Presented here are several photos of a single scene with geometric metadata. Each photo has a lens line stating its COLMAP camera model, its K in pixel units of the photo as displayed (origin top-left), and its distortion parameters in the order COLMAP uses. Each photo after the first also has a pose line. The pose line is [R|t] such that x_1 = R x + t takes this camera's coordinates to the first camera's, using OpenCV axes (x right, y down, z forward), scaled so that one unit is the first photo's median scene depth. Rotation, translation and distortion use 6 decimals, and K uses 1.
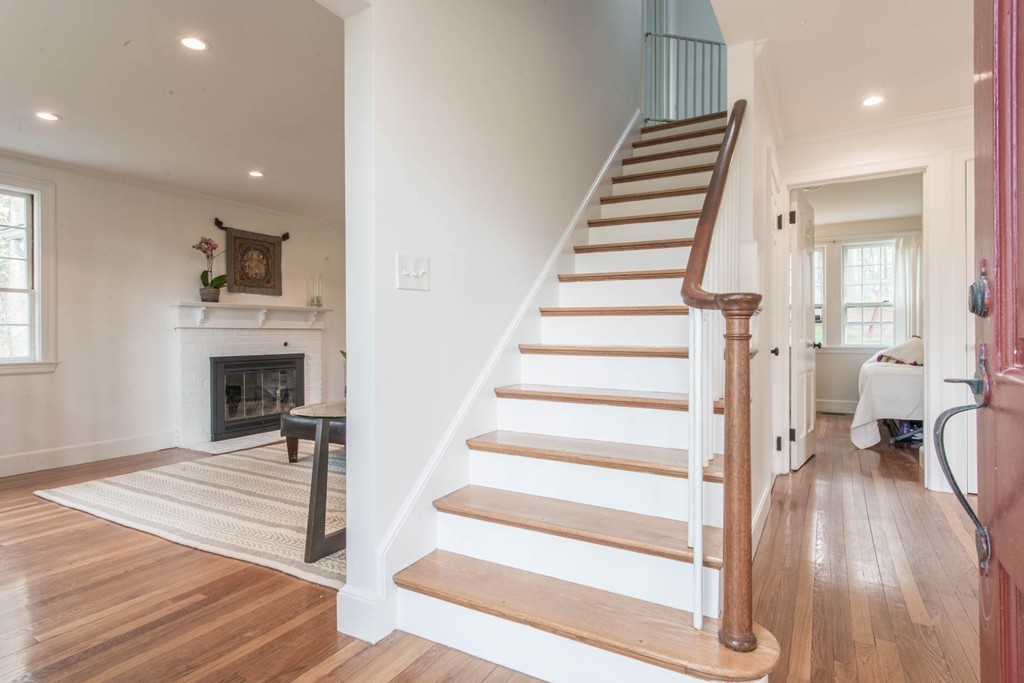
lens RADIAL K [[585.4, 0, 512.0], [0, 585.4, 341.5], [0, 0, 1]] dist [0.027891, -0.000098]
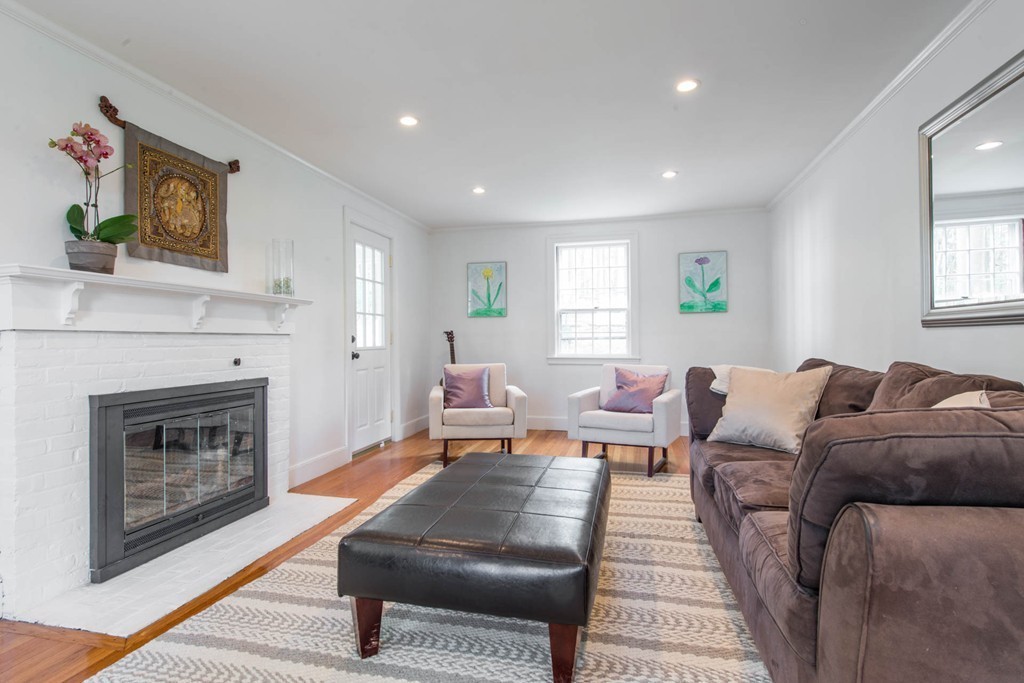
lens RADIAL K [[522.6, 0, 511.7], [0, 522.6, 338.1], [0, 0, 1]] dist [0.001959, 0.000324]
pose [[0.950813, -0.000858, 0.309764, -0.320862], [0.006203, 0.999848, -0.016271, -0.008740], [-0.309704, 0.017393, 0.950674, 0.506208]]
